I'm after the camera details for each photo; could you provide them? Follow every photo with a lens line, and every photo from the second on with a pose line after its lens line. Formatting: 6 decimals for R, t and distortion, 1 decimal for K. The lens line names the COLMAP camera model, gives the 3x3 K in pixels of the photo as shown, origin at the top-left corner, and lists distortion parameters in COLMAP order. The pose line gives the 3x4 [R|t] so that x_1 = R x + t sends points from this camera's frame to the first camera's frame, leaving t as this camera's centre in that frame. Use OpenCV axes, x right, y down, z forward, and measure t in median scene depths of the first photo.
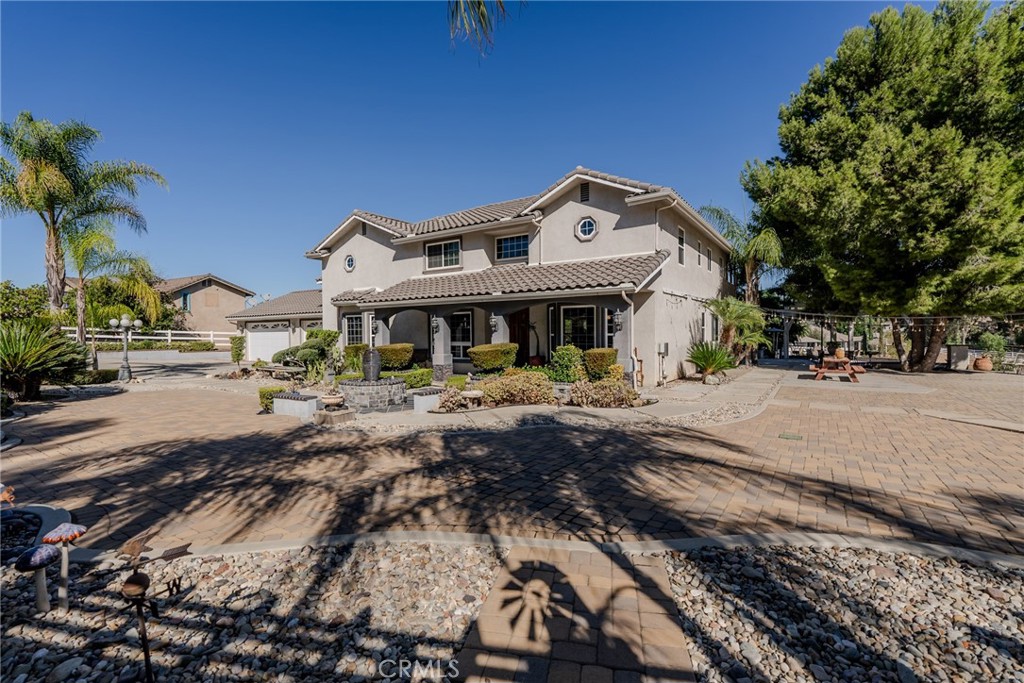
lens RADIAL K [[463.8, 0, 507.7], [0, 463.8, 337.9], [0, 0, 1]] dist [0.005459, 0.000692]
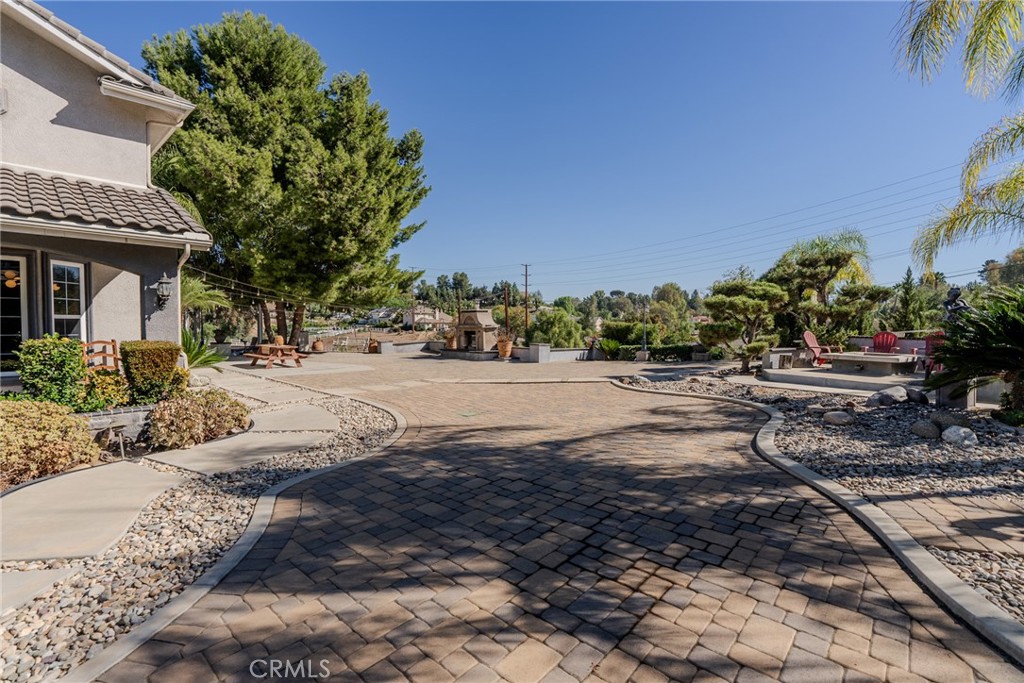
lens RADIAL K [[463.8, 0, 508.1], [0, 463.8, 339.1], [0, 0, 1]] dist [0.005459, 0.000692]
pose [[0.146779, -0.028549, 0.988757, -0.232074], [0.005625, 0.999591, 0.028027, 0.006433], [-0.989153, 0.001447, 0.146880, 0.389086]]
